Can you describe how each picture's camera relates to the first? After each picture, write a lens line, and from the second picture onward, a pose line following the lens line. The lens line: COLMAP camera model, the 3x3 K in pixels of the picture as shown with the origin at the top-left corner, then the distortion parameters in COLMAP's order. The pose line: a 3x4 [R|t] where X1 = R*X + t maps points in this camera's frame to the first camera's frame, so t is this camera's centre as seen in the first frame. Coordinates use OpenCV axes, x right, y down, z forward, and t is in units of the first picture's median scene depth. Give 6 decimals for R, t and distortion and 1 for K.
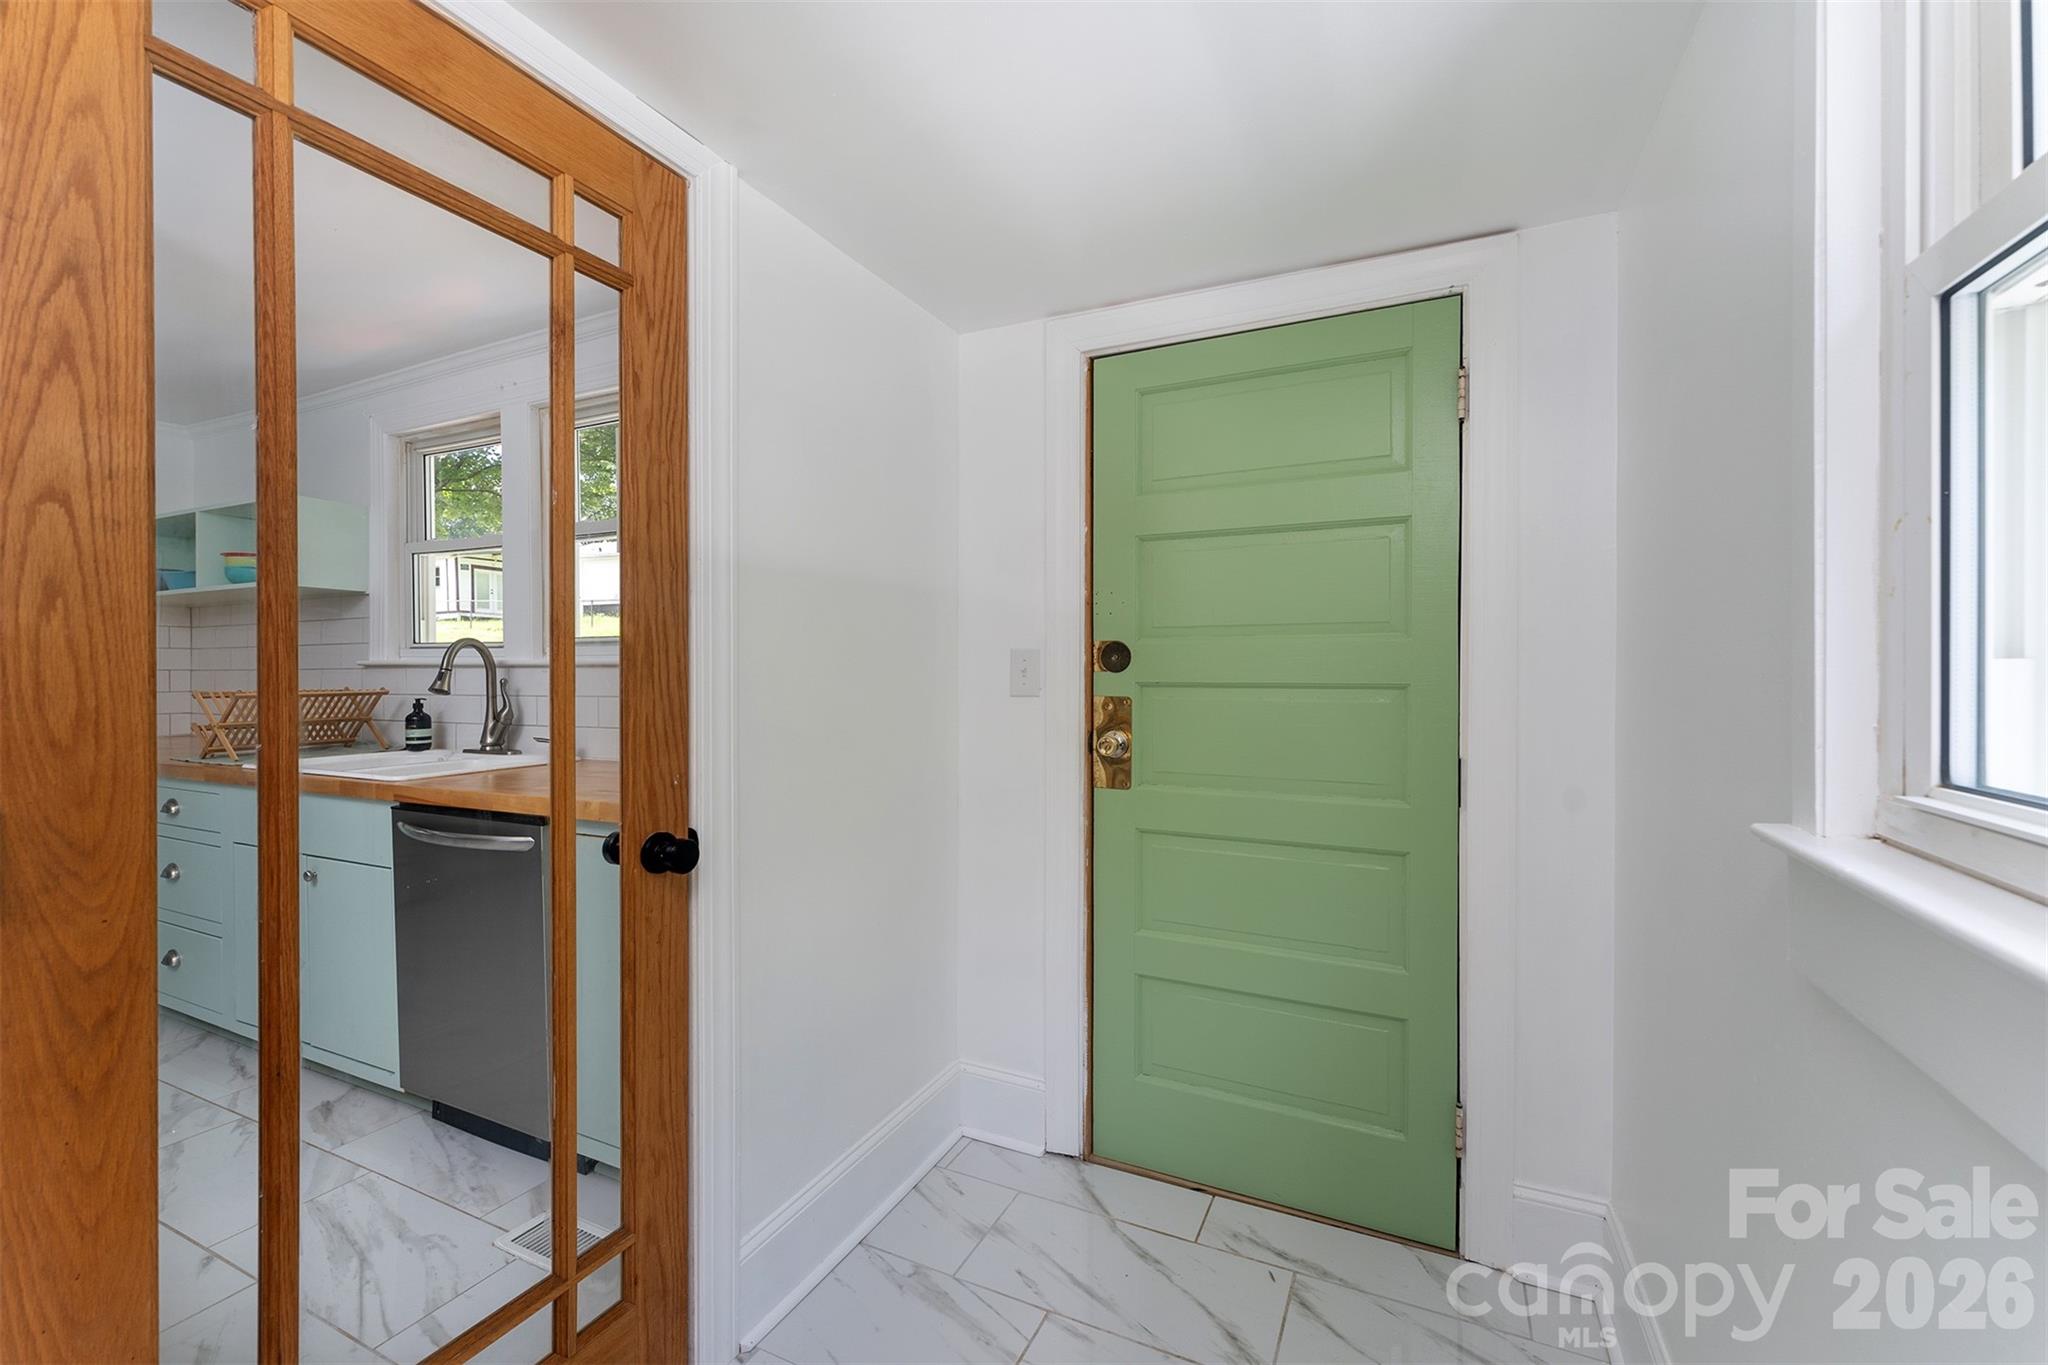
lens RADIAL K [[838.8, 0, 1027.7], [0, 838.8, 680.2], [0, 0, 1]] dist [0.002525, 0.000194]
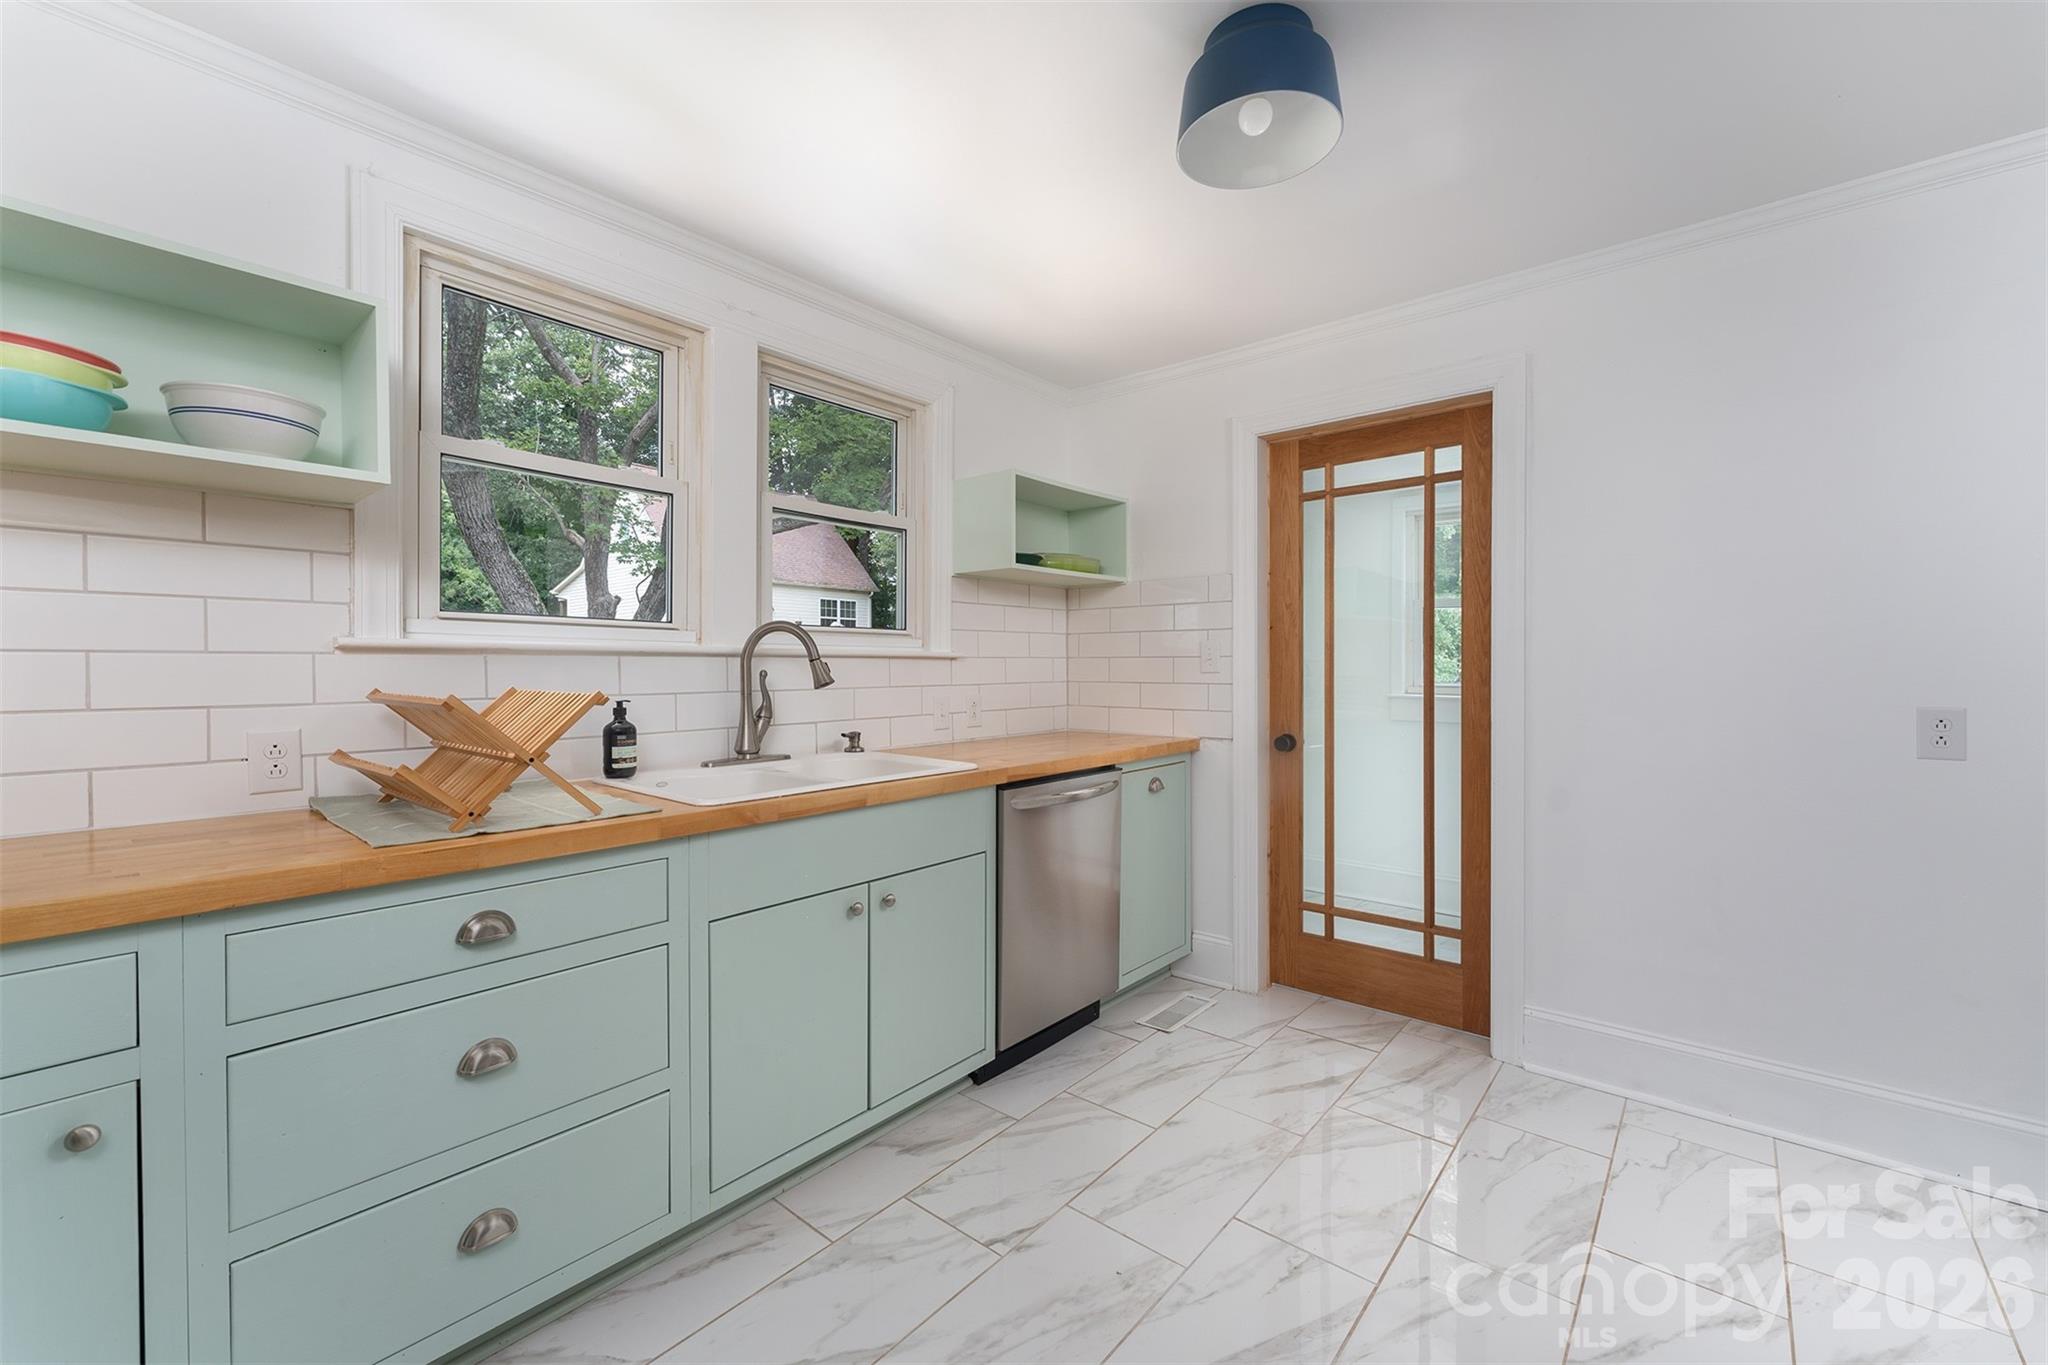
lens RADIAL K [[838.8, 0, 1024.3], [0, 838.8, 676.9], [0, 0, 1]] dist [0.002525, 0.000194]
pose [[0.252782, -0.015001, 0.967407, -1.301095], [0.002444, 0.999887, 0.014866, -0.006822], [-0.967520, -0.001394, 0.252790, 0.515476]]
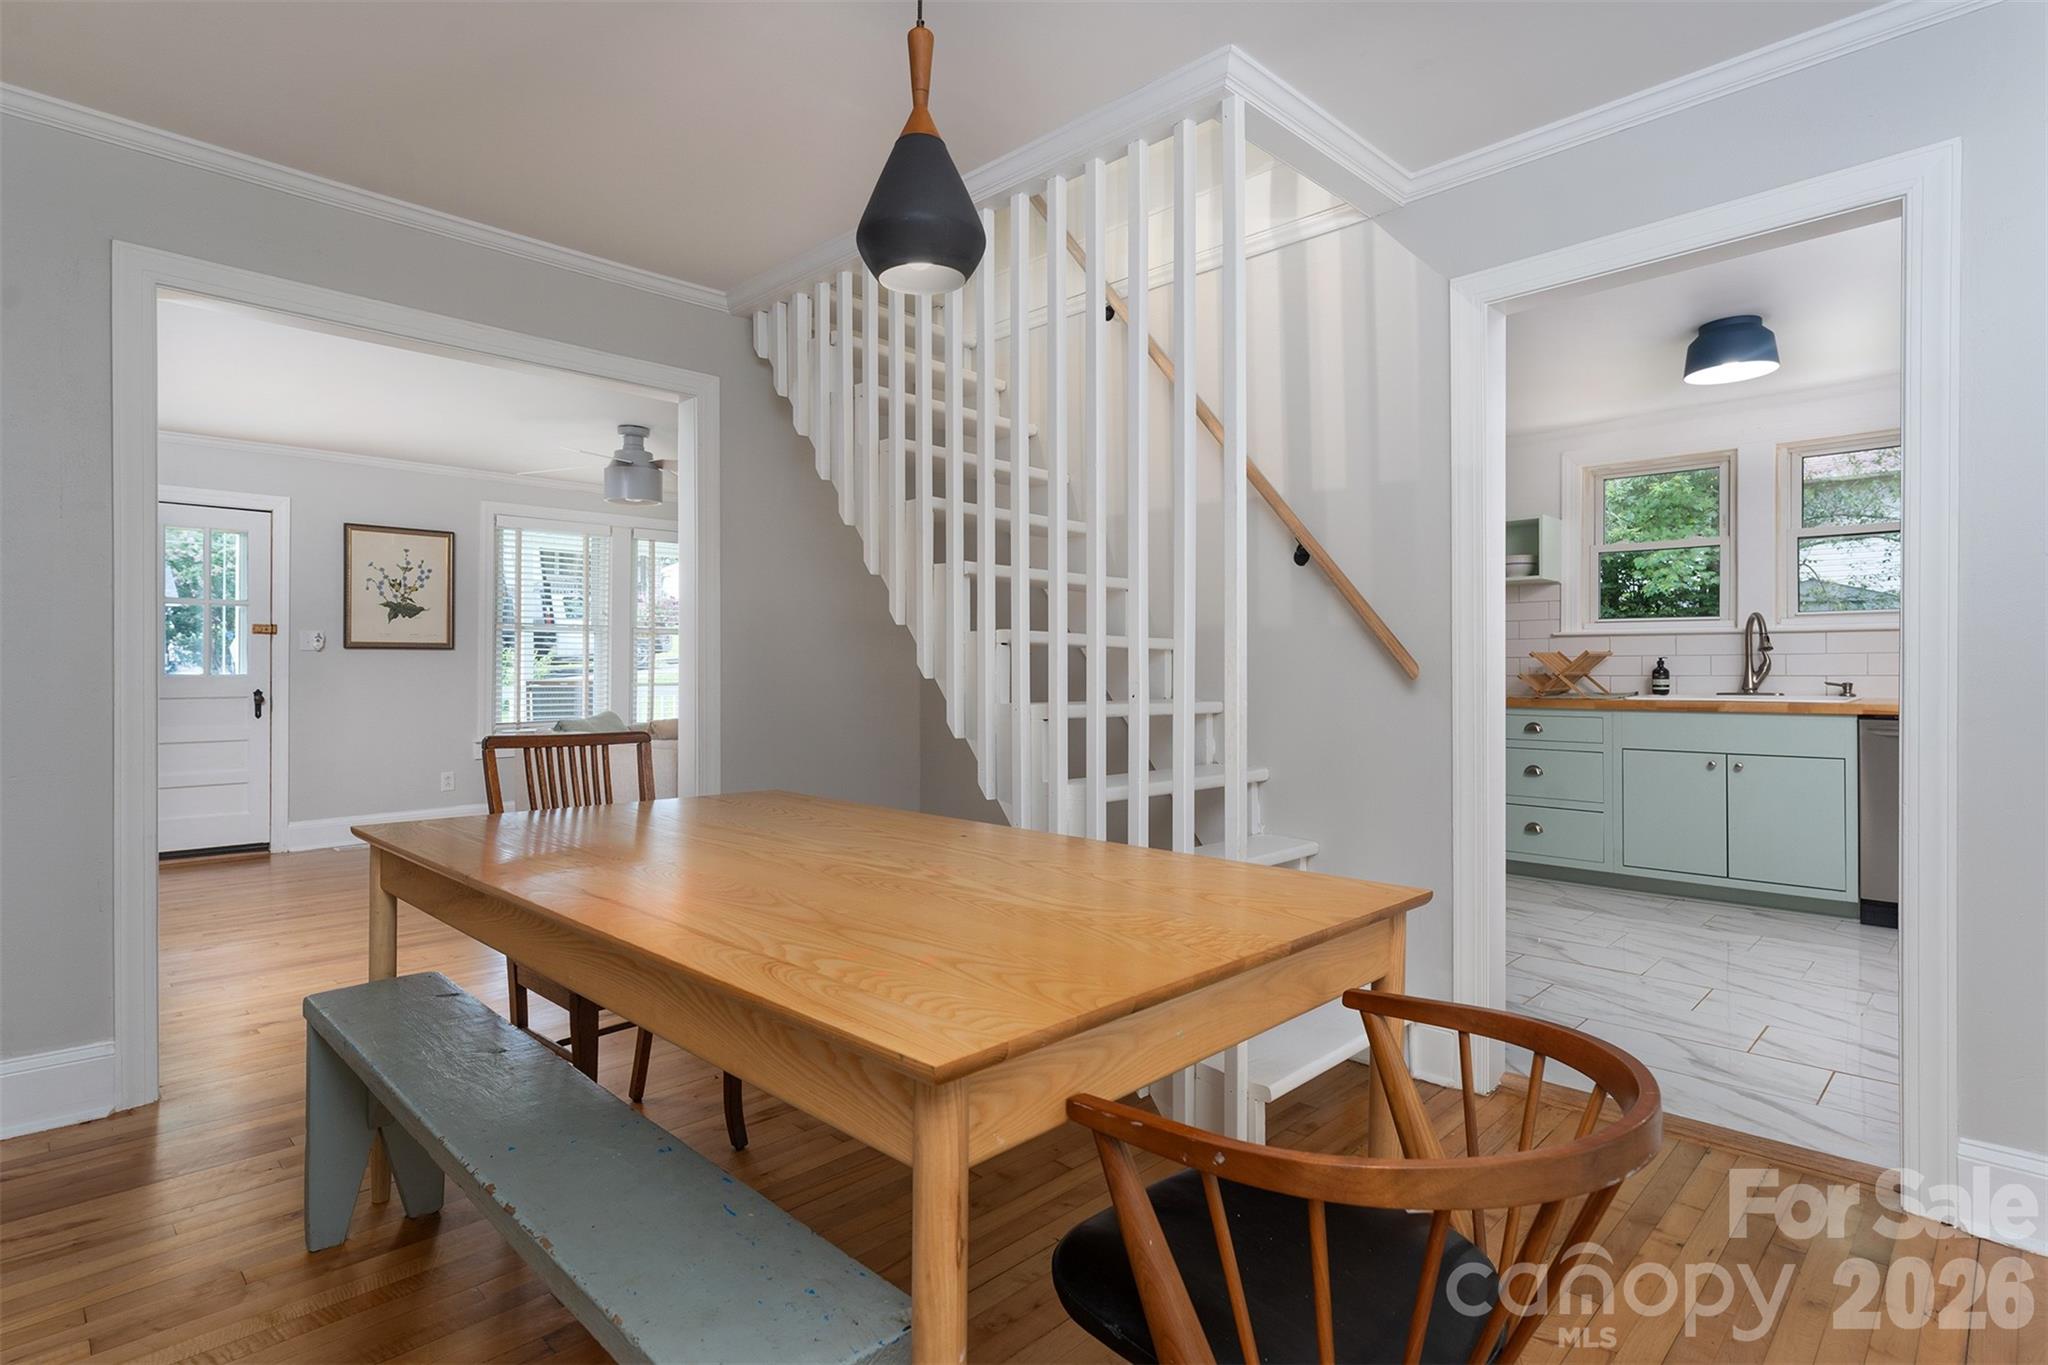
lens RADIAL K [[1016.9, 0, 1031.5], [0, 1016.9, 673.0], [0, 0, 1]] dist [-0.000314, 0.000263]
pose [[0.945135, -0.002131, -0.326673, -1.165065], [0.003636, 0.999985, 0.003997, 0.037524], [0.326660, -0.004965, 0.945129, -0.938755]]
